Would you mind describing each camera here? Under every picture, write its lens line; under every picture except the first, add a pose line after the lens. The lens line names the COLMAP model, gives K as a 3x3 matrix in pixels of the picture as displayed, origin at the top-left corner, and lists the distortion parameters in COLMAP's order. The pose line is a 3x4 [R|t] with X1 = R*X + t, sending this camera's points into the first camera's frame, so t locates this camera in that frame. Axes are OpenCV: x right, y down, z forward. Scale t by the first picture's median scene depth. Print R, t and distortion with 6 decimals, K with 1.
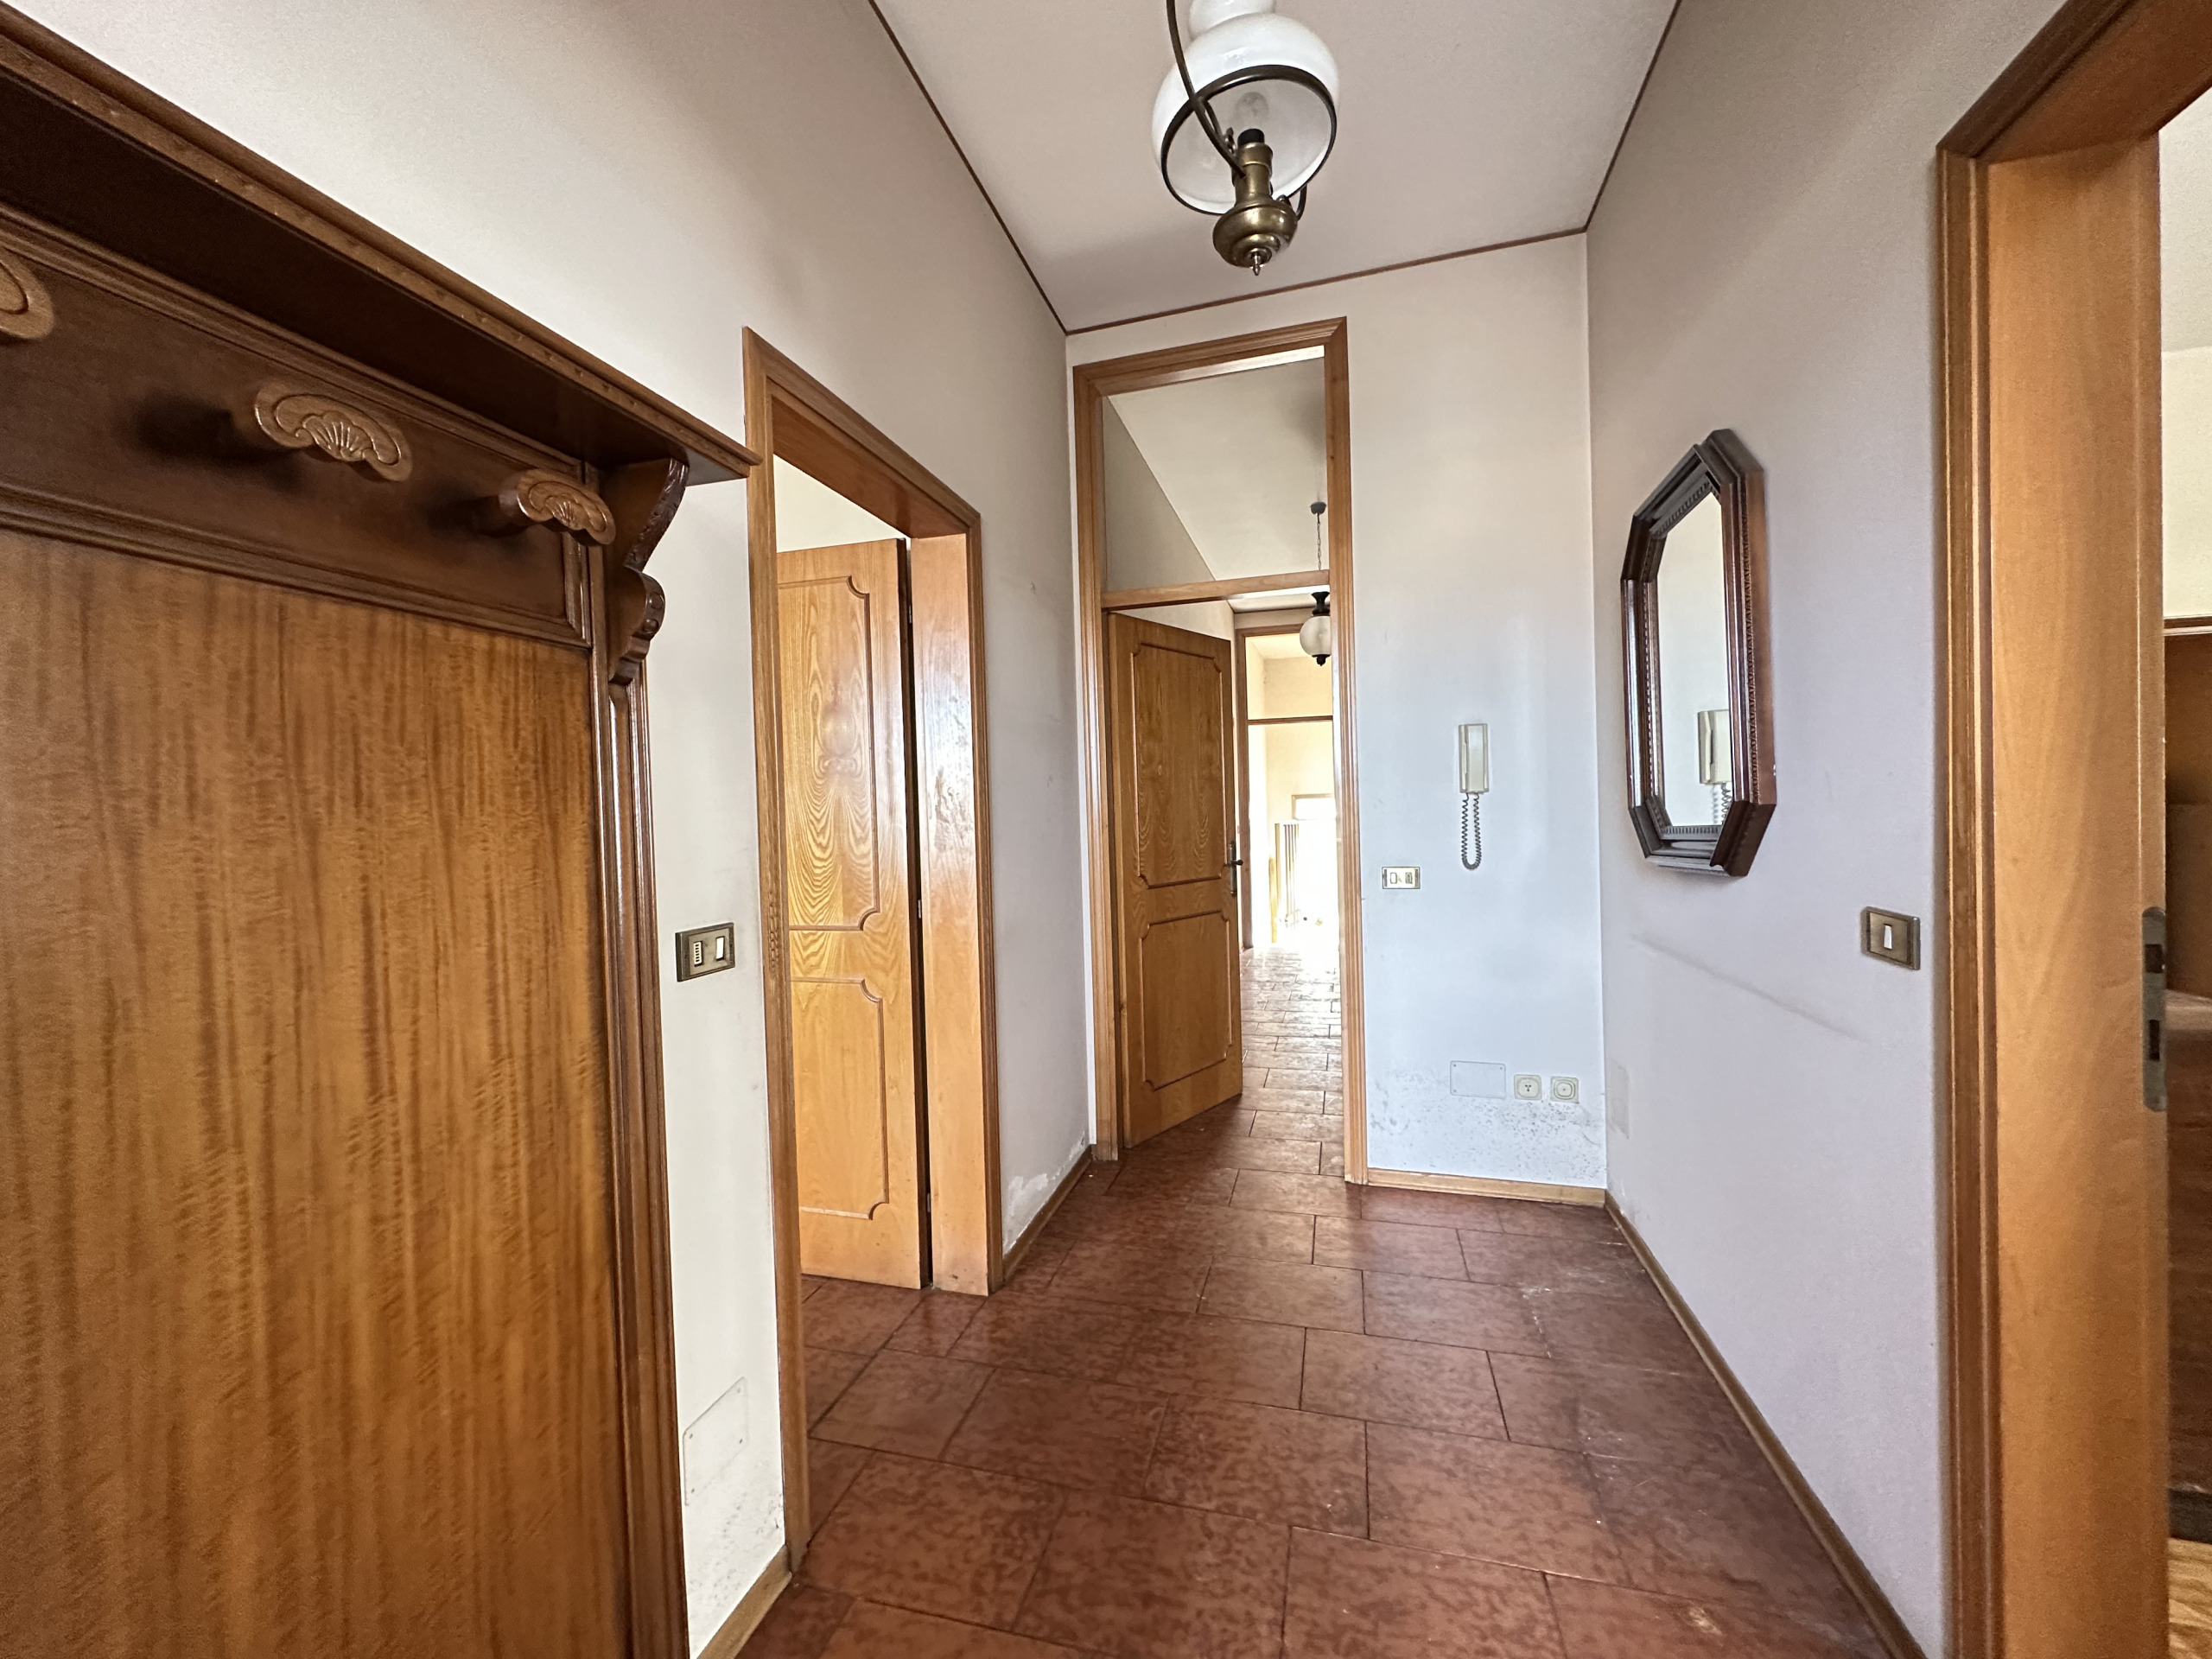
lens RADIAL K [[890.0, 0, 1102.8], [0, 890.0, 823.6], [0, 0, 1]] dist [-0.000446, 0.000074]
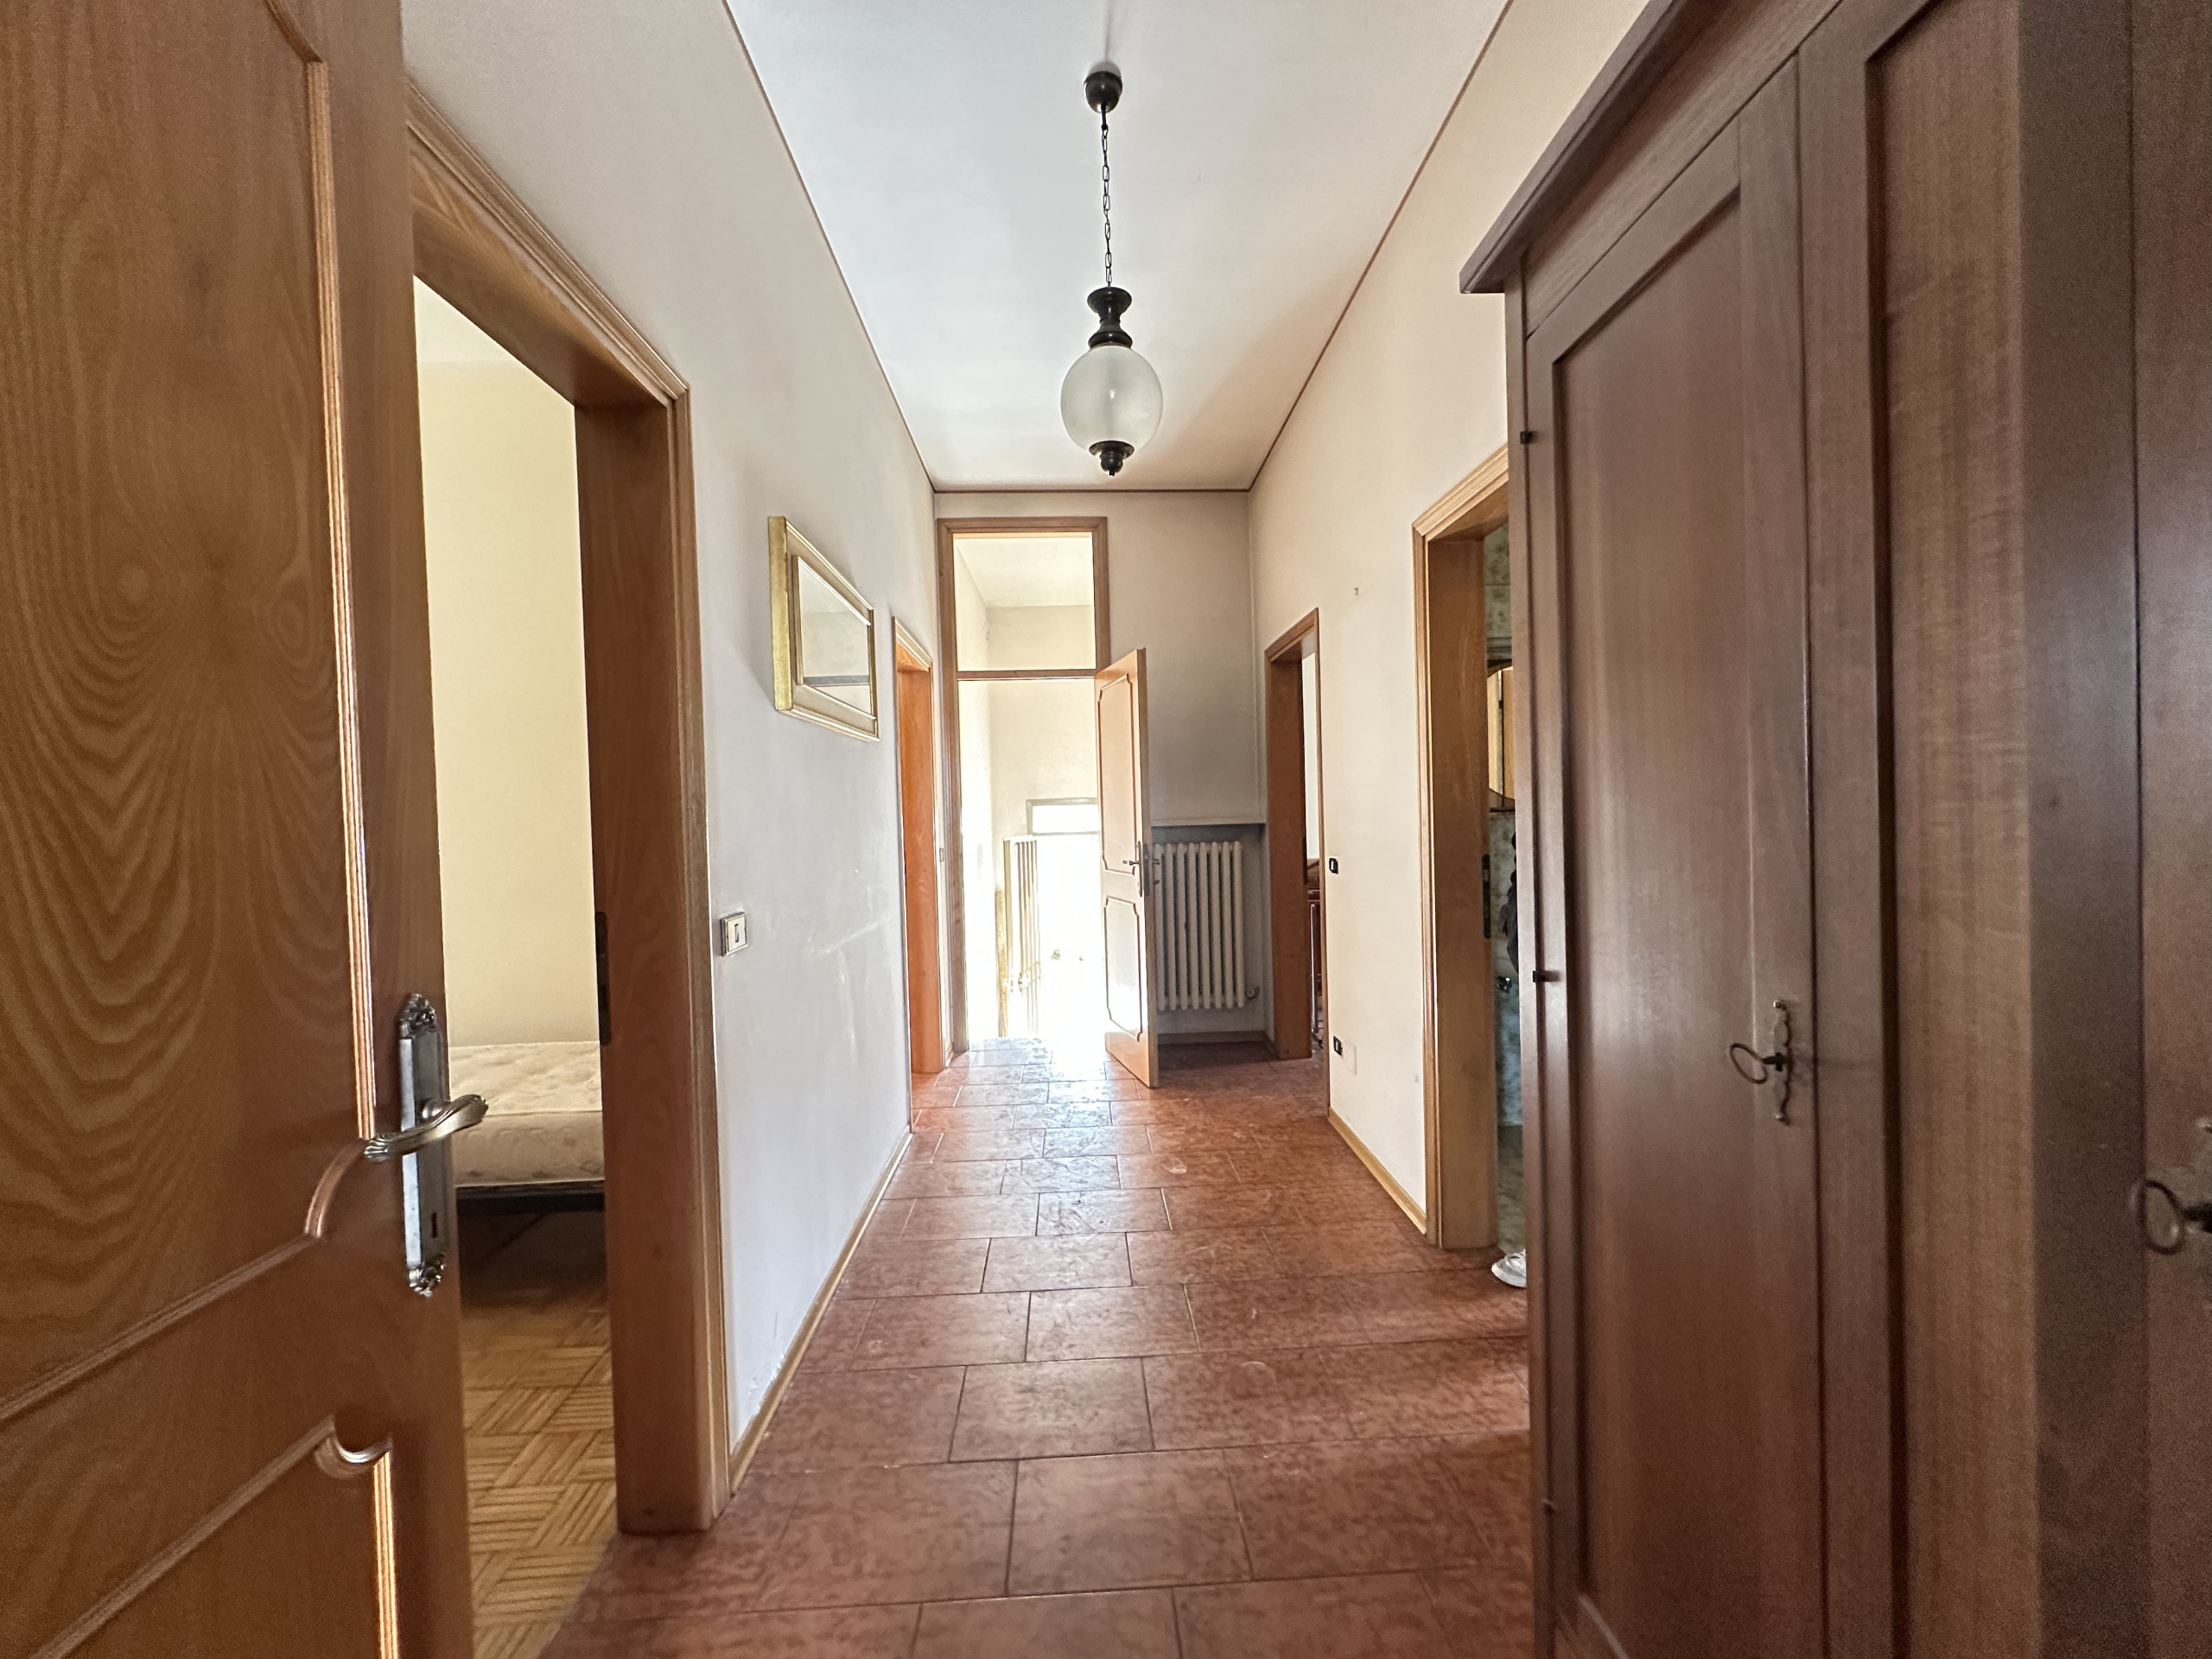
lens RADIAL K [[890.0, 0, 1110.4], [0, 890.0, 832.1], [0, 0, 1]] dist [-0.000446, 0.000074]
pose [[0.952067, -0.007447, 0.305800, 0.065517], [0.009779, 0.999934, -0.006093, -0.002049], [-0.305735, 0.008791, 0.952076, 0.338479]]
